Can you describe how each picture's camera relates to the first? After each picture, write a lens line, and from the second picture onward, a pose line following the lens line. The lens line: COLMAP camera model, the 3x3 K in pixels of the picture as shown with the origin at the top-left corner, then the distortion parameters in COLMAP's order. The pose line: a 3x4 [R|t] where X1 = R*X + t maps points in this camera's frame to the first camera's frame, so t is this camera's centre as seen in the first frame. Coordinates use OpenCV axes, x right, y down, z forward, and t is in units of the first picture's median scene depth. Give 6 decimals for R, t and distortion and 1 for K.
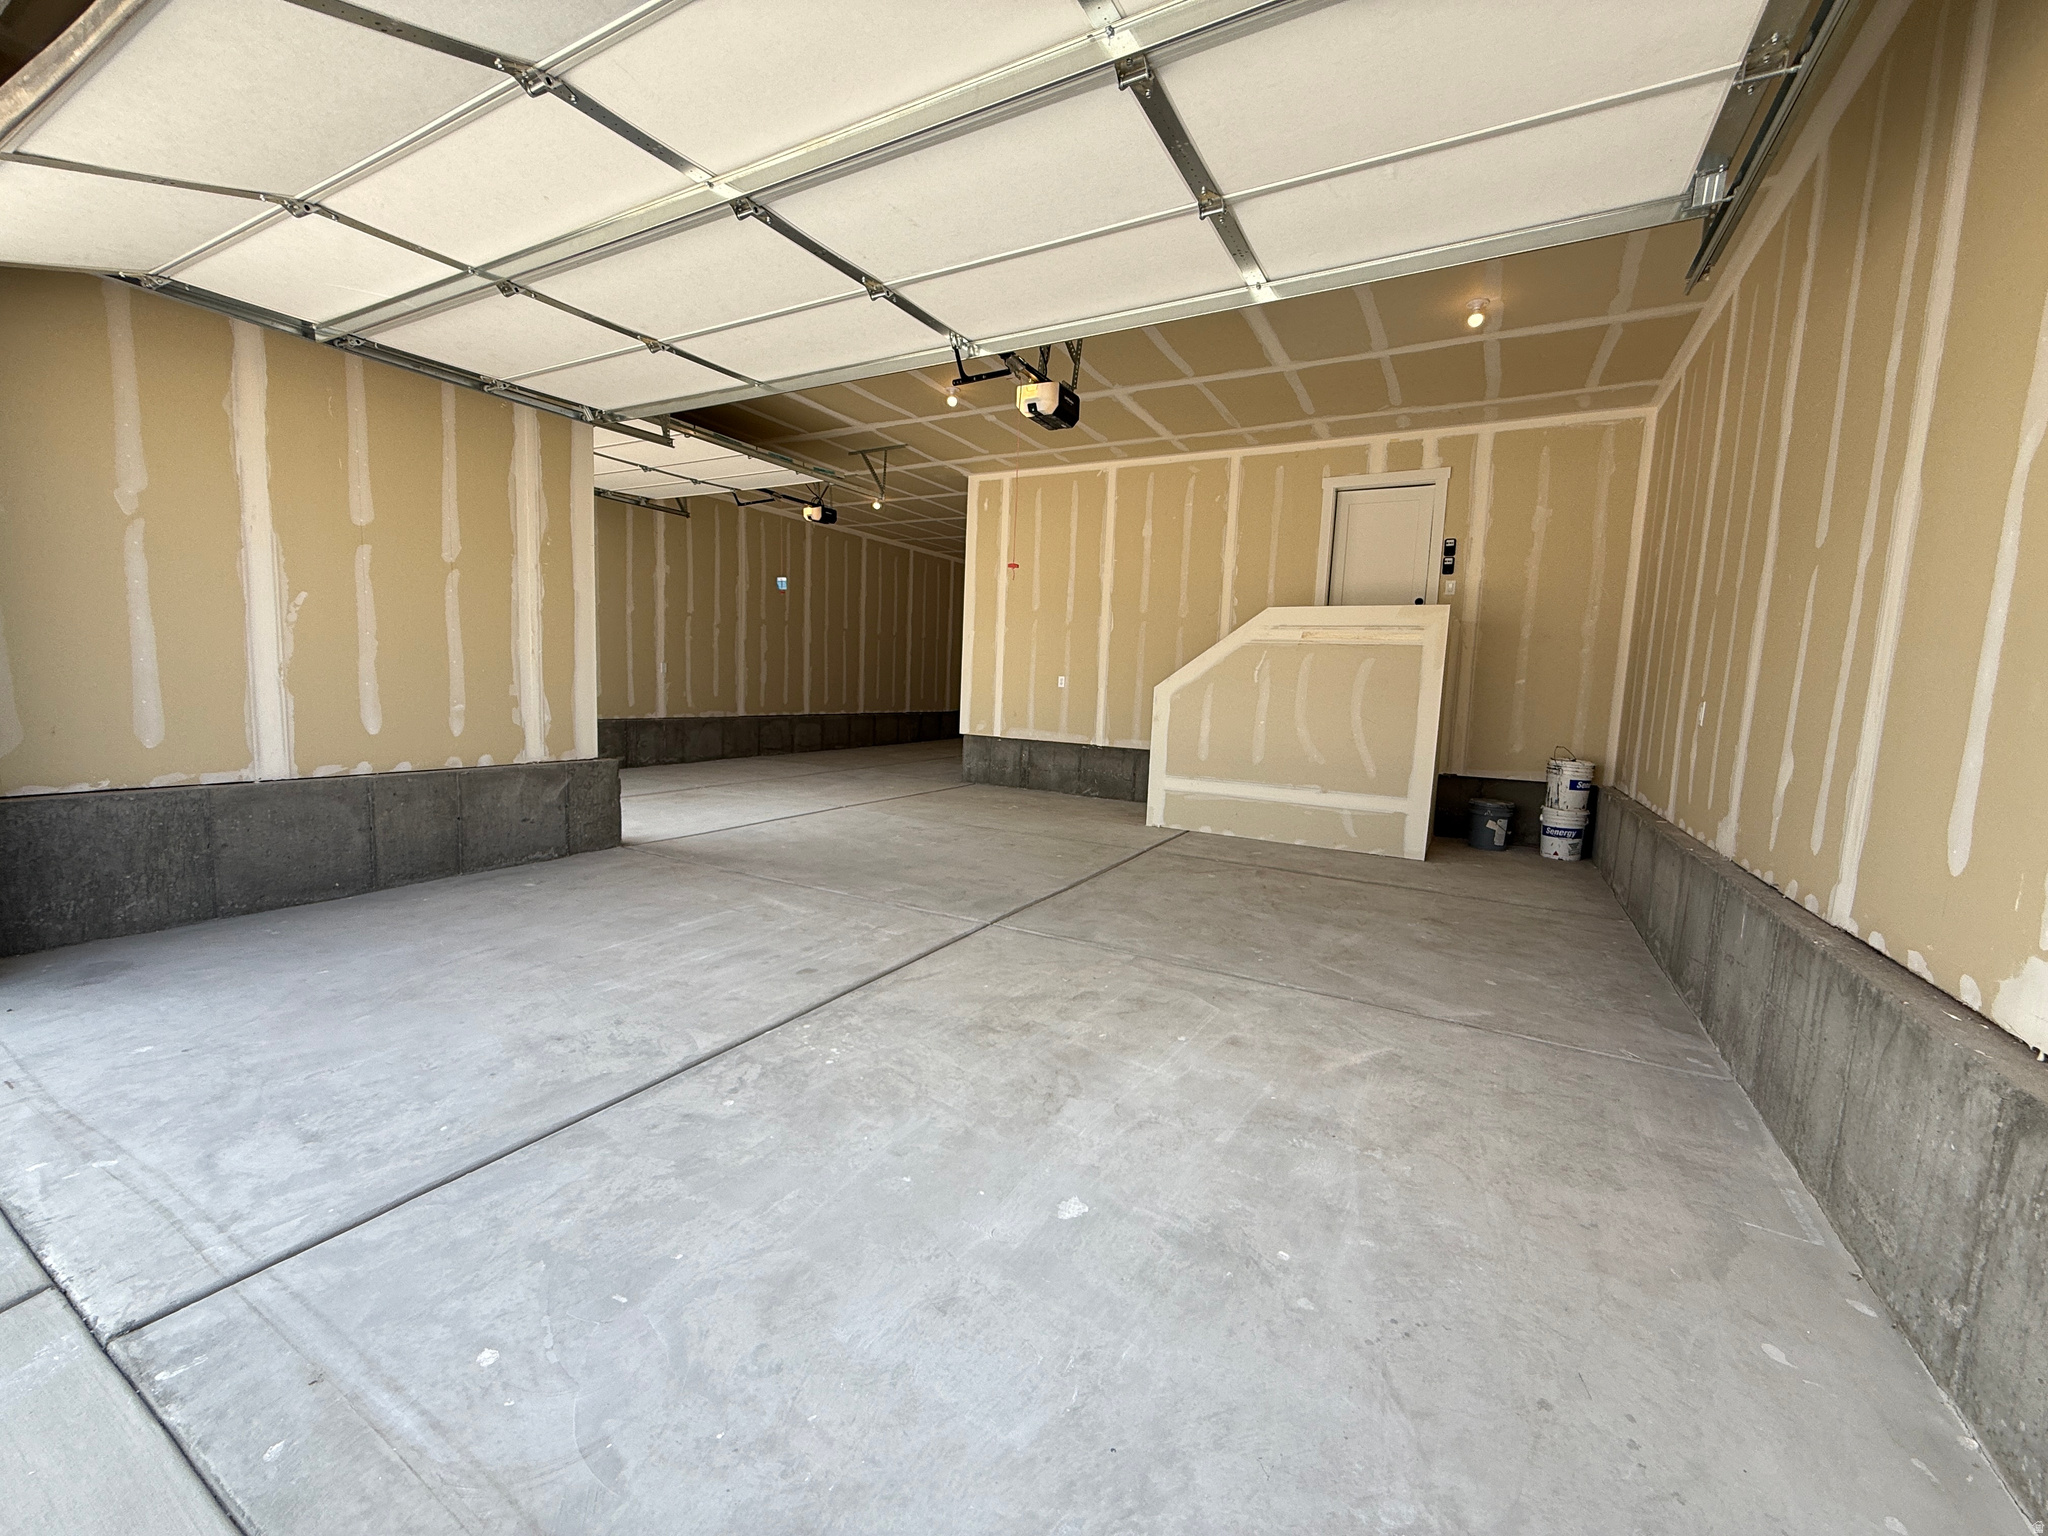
lens RADIAL K [[813.9, 0, 1023.9], [0, 813.9, 769.7], [0, 0, 1]] dist [0.000432, 0.000127]
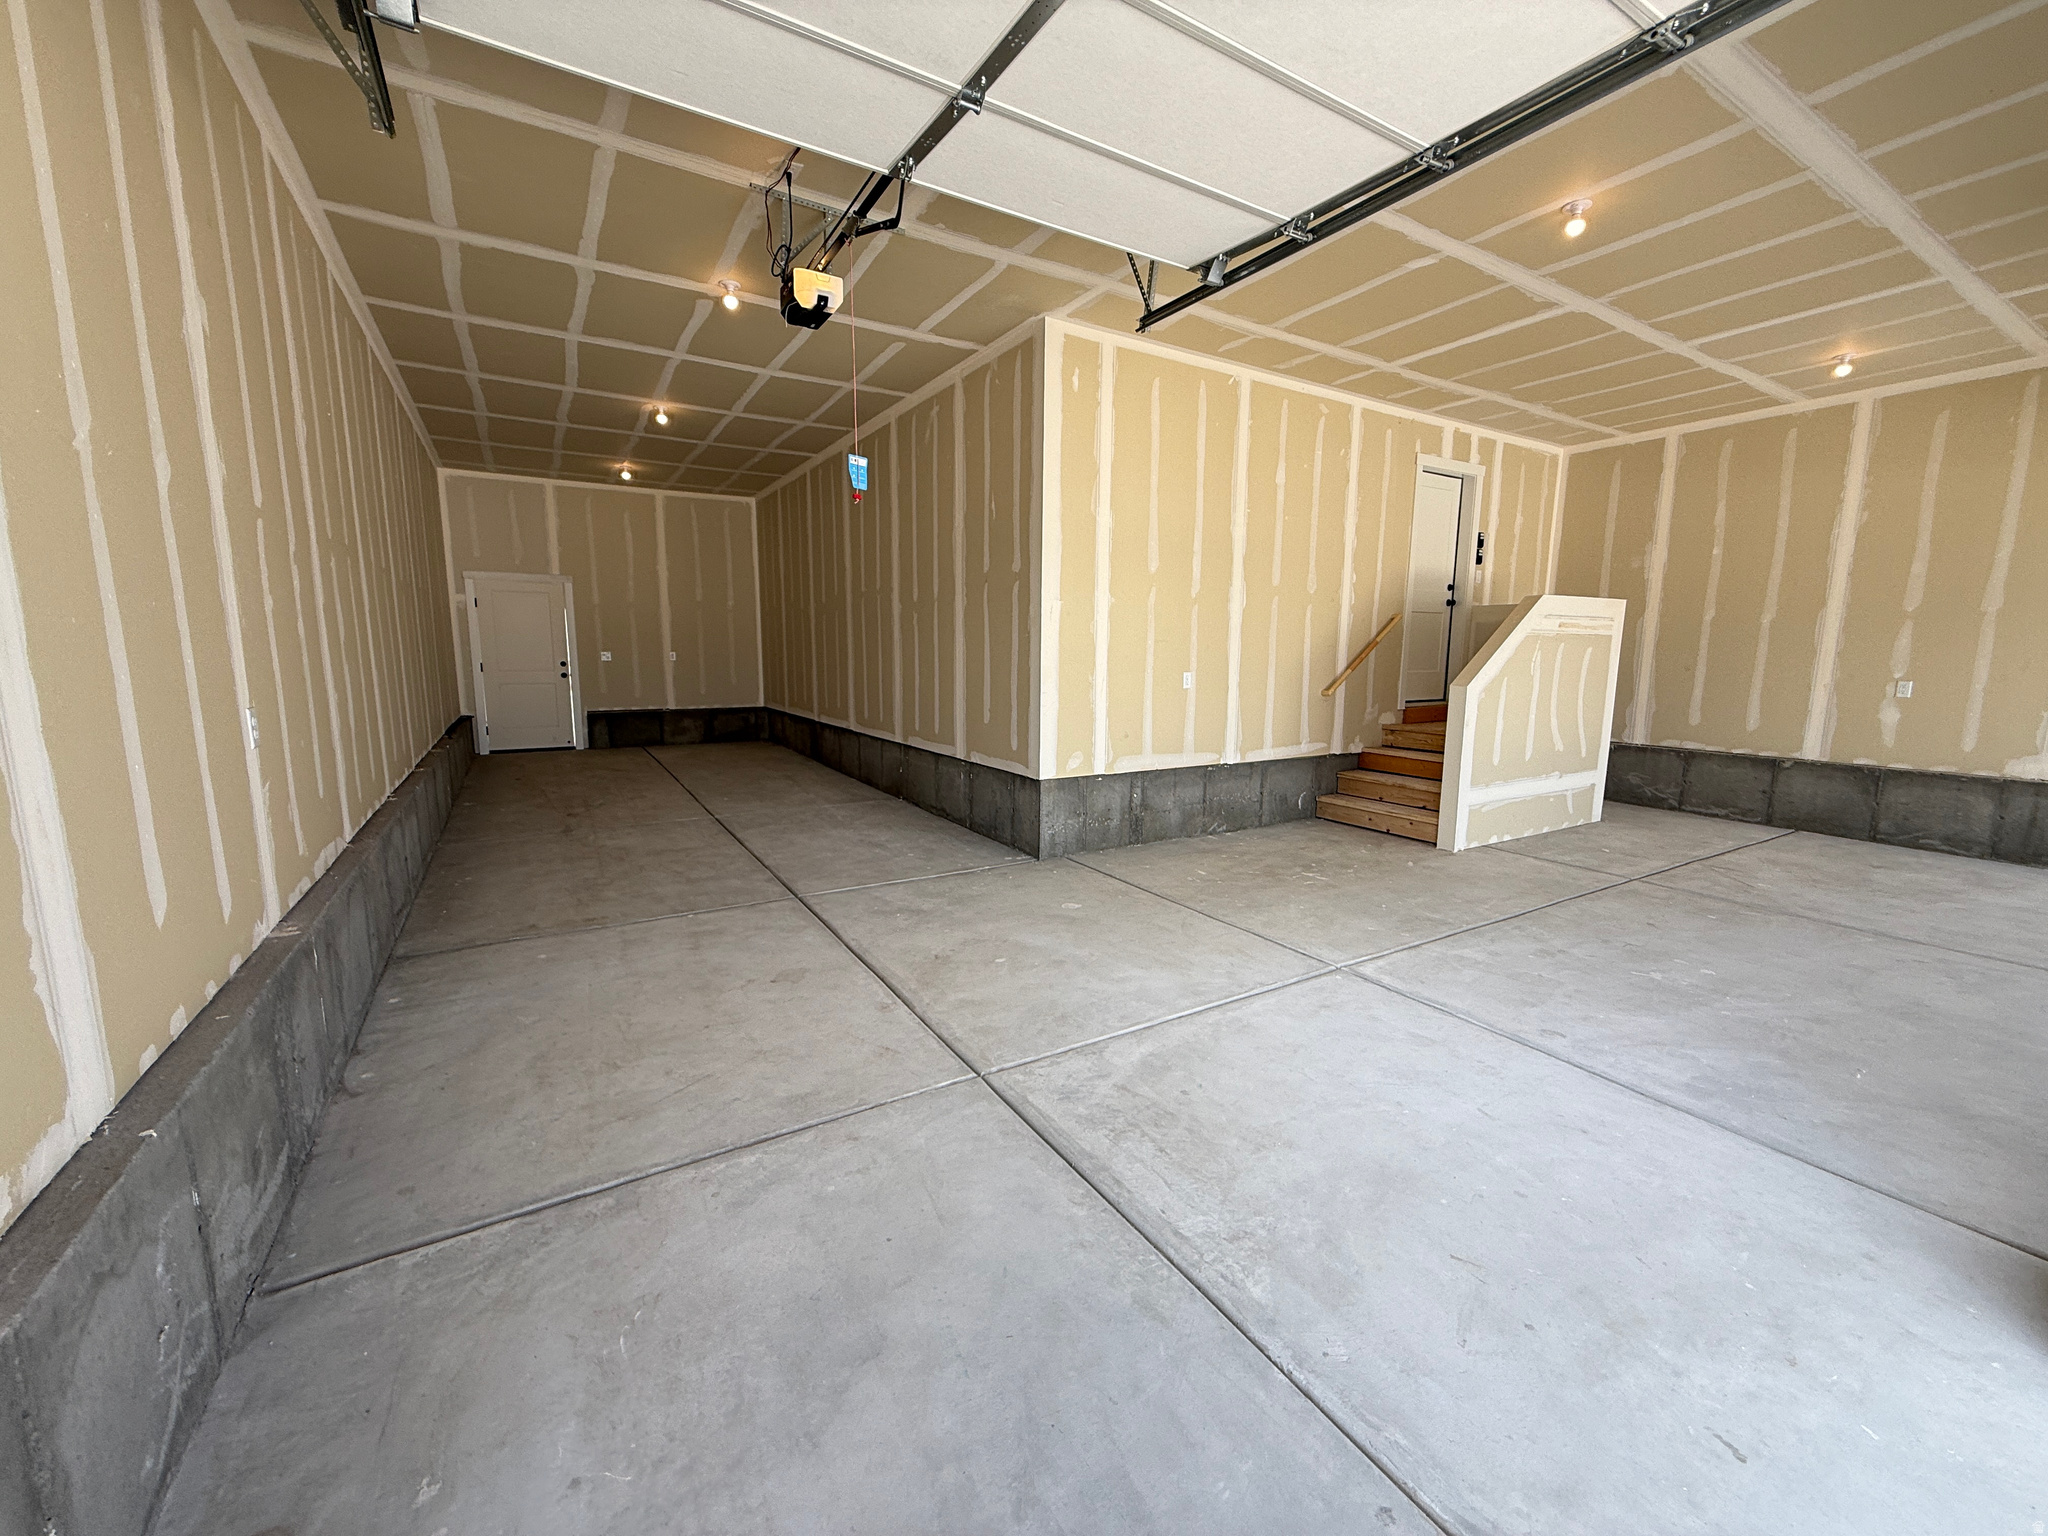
lens RADIAL K [[813.9, 0, 1023.9], [0, 813.9, 766.5], [0, 0, 1]] dist [0.000432, 0.000127]
pose [[0.497504, -0.164278, 0.851764, -0.636313], [0.104954, 0.986090, 0.128883, -0.143270], [-0.861089, 0.025276, 0.507826, 0.794264]]
